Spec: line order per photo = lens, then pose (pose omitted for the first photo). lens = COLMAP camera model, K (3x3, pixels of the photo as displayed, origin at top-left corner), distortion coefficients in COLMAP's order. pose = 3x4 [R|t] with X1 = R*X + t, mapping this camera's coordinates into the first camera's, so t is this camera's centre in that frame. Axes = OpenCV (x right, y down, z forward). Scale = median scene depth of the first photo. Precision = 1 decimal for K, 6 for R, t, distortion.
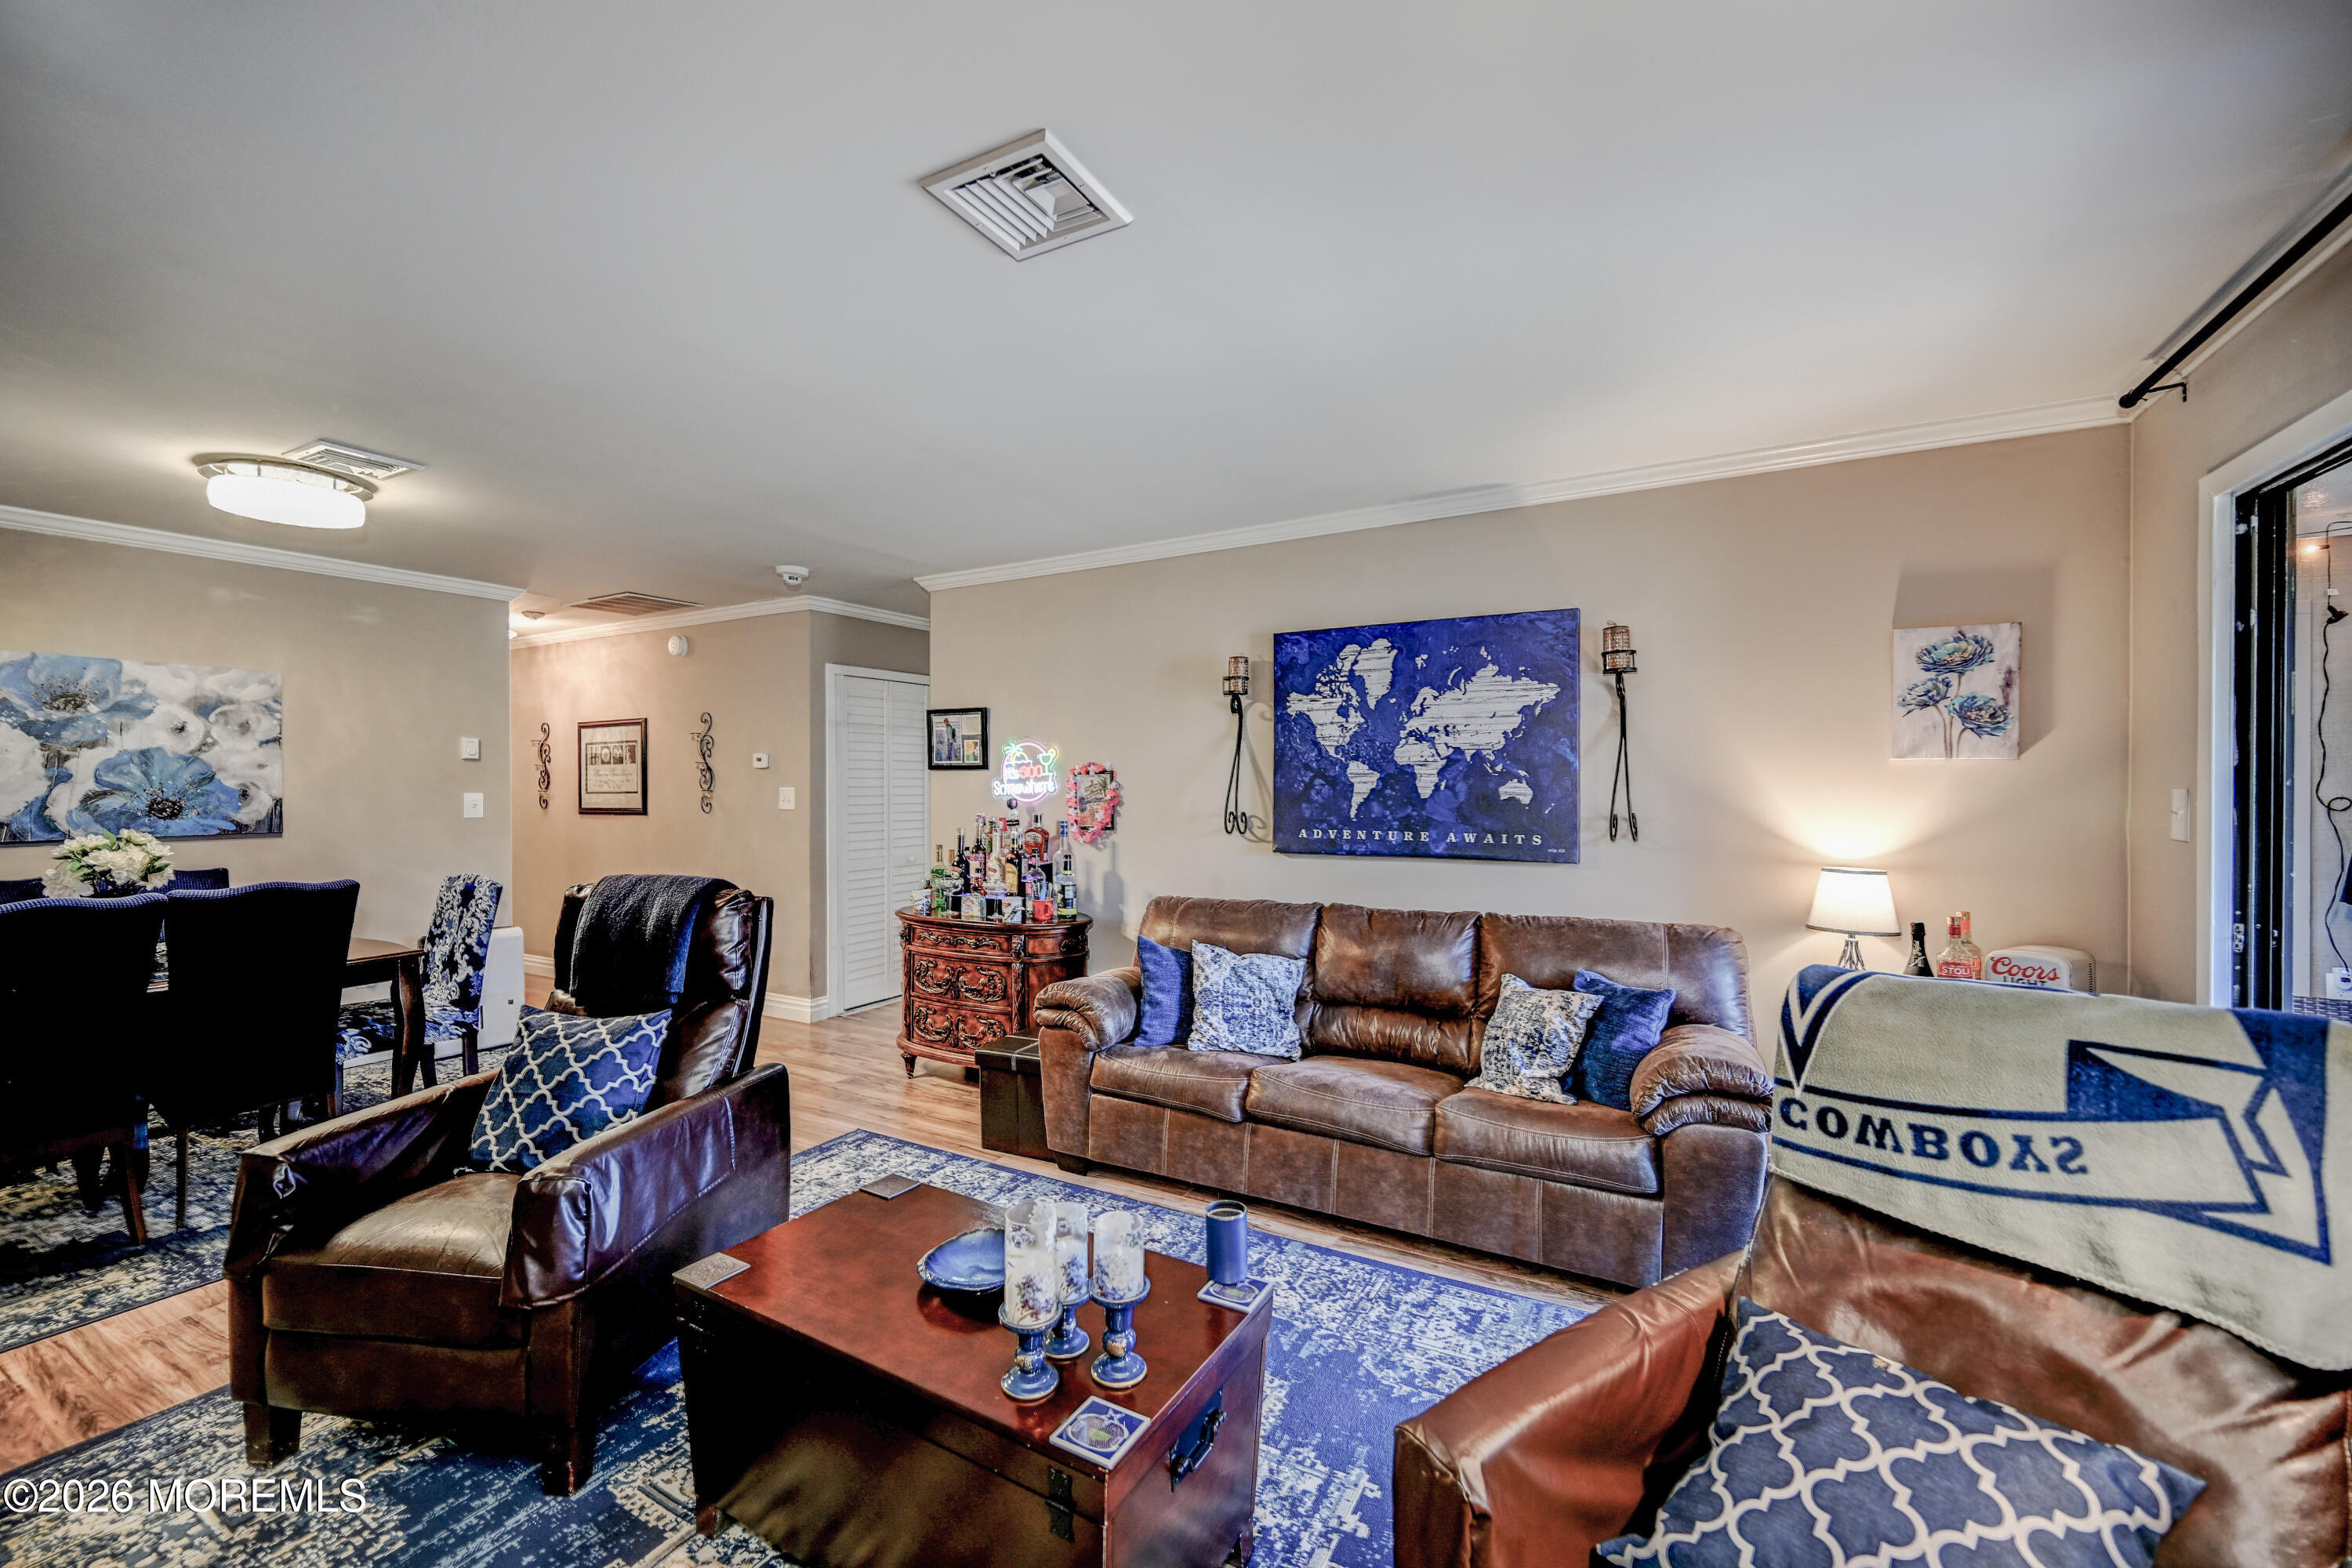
lens RADIAL K [[932.3, 0, 1164.3], [0, 932.3, 784.3], [0, 0, 1]] dist [0.002662, 0.000592]
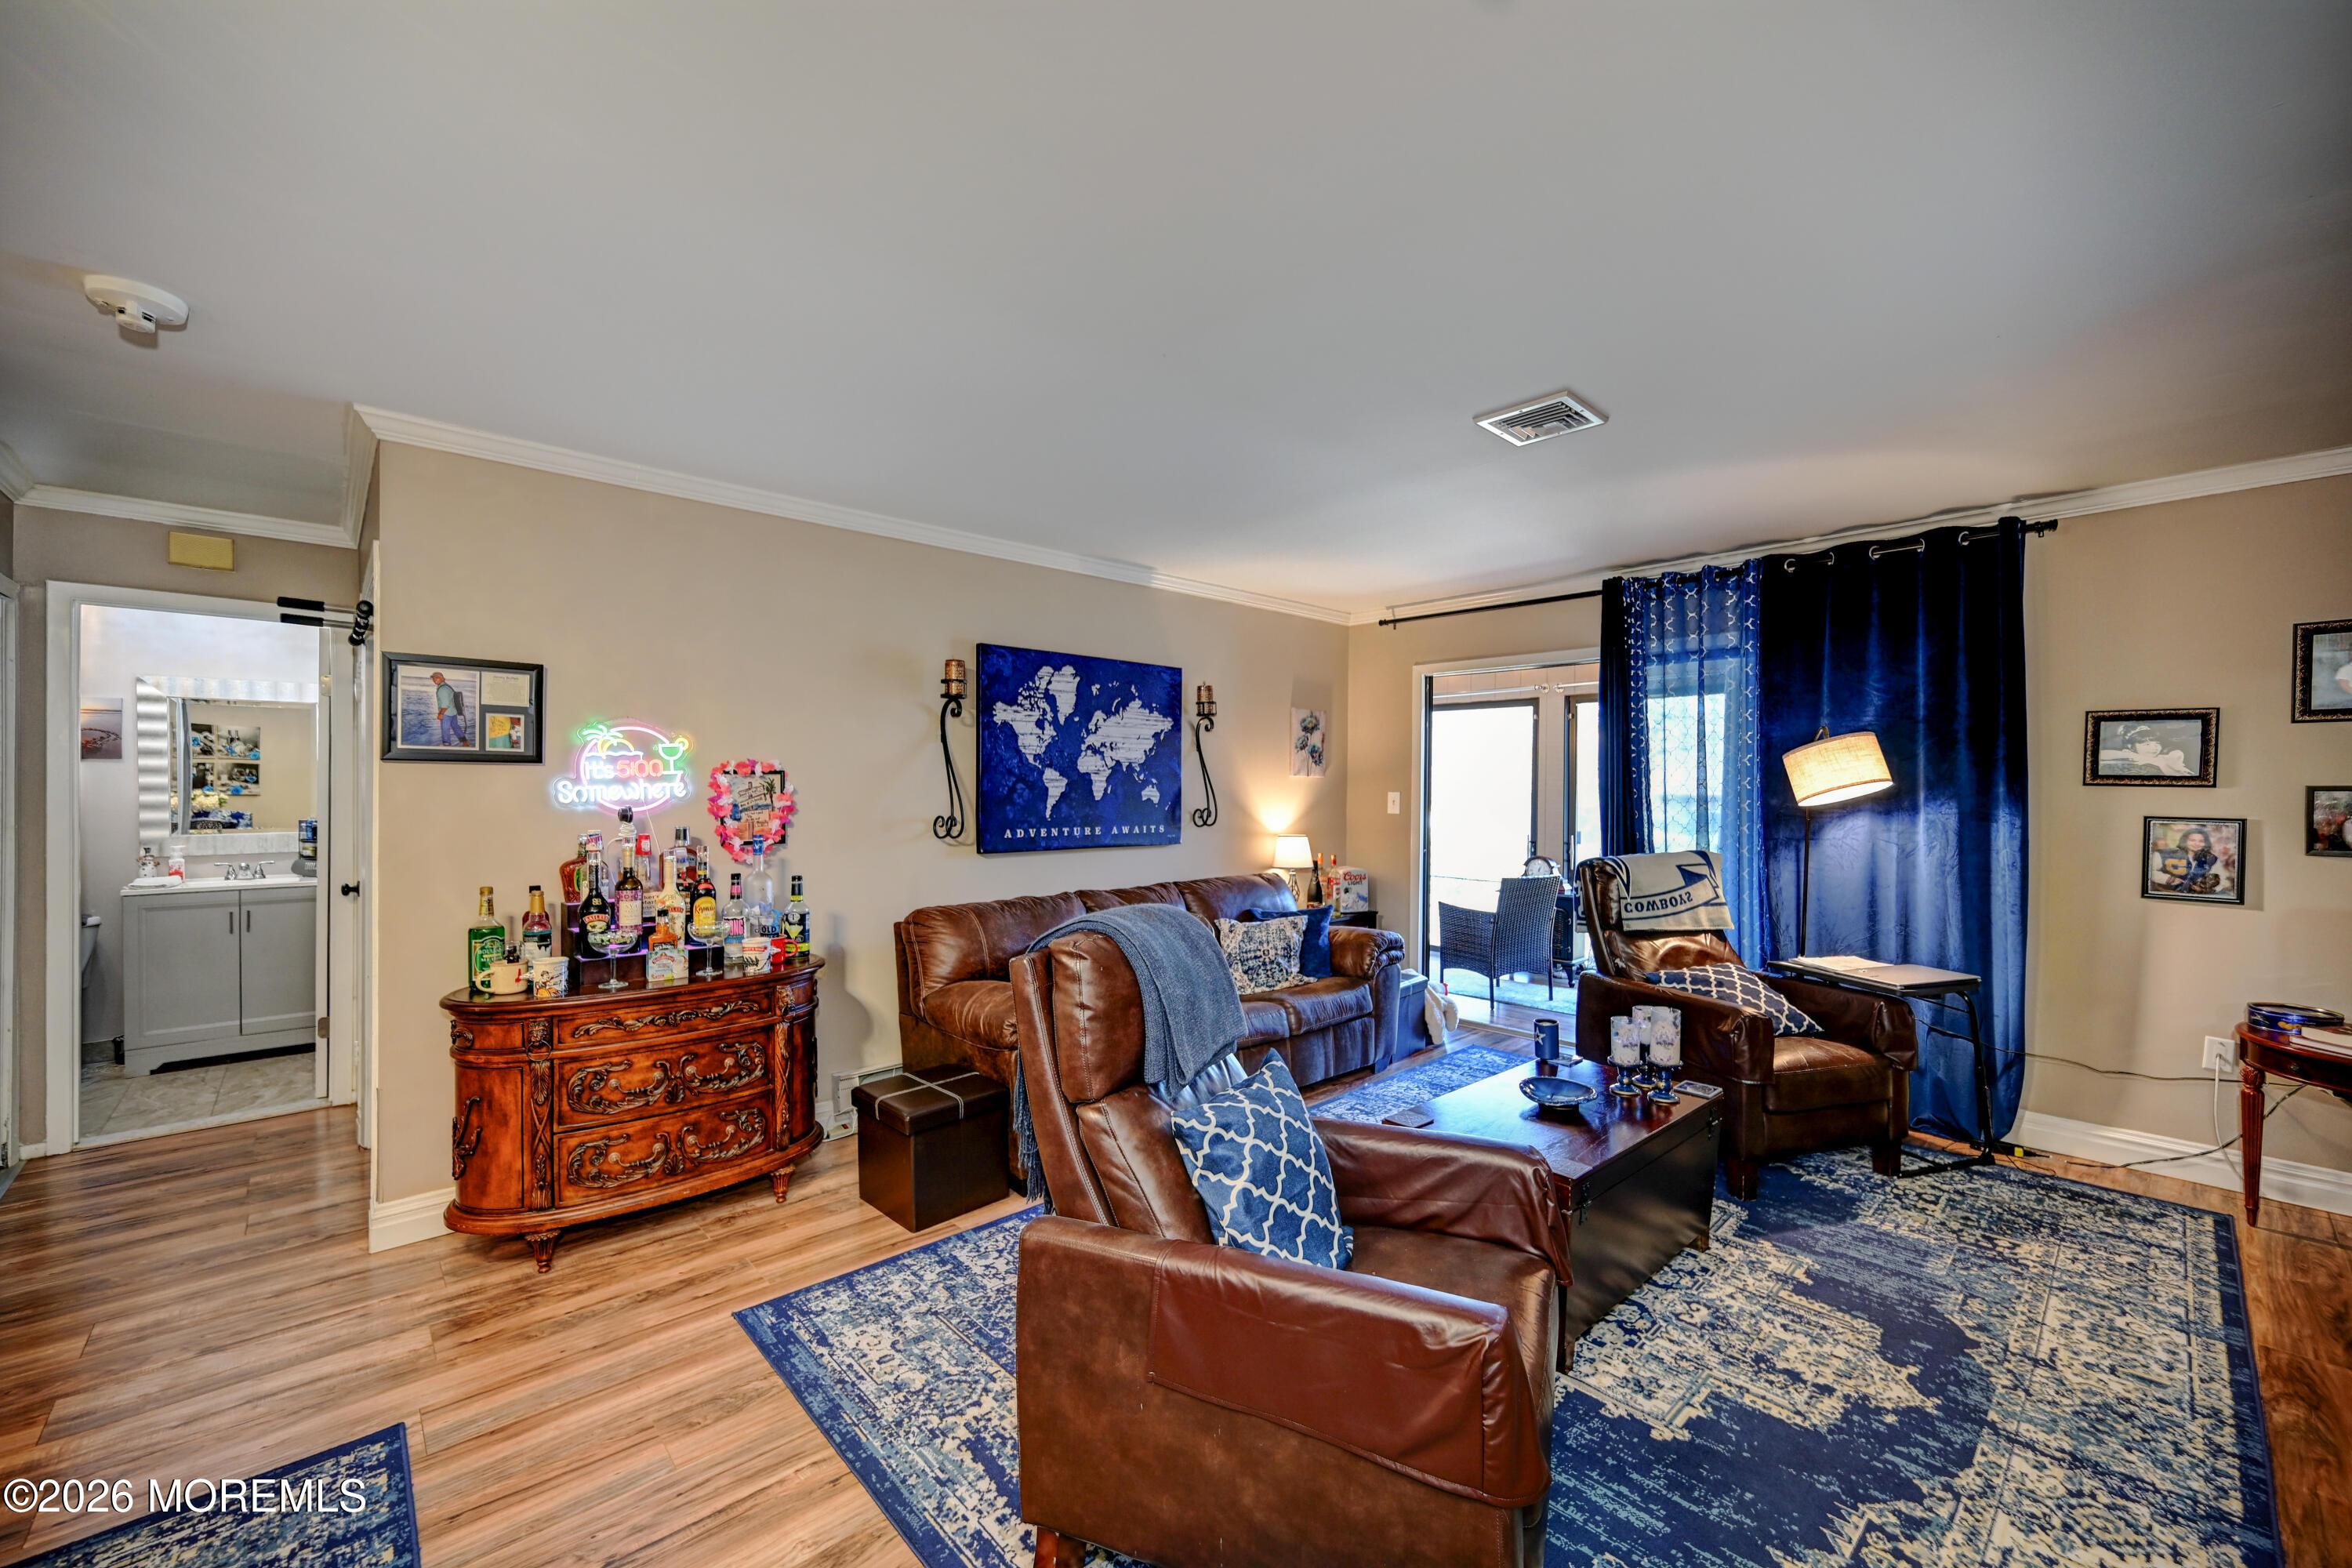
lens RADIAL K [[932.3, 0, 1158.0], [0, 932.3, 794.9], [0, 0, 1]] dist [0.002662, 0.000592]
pose [[0.318608, -0.003071, 0.947882, -0.847635], [-0.002659, 0.999988, 0.004134, 0.002808], [-0.947883, -0.003838, 0.318595, 0.508395]]
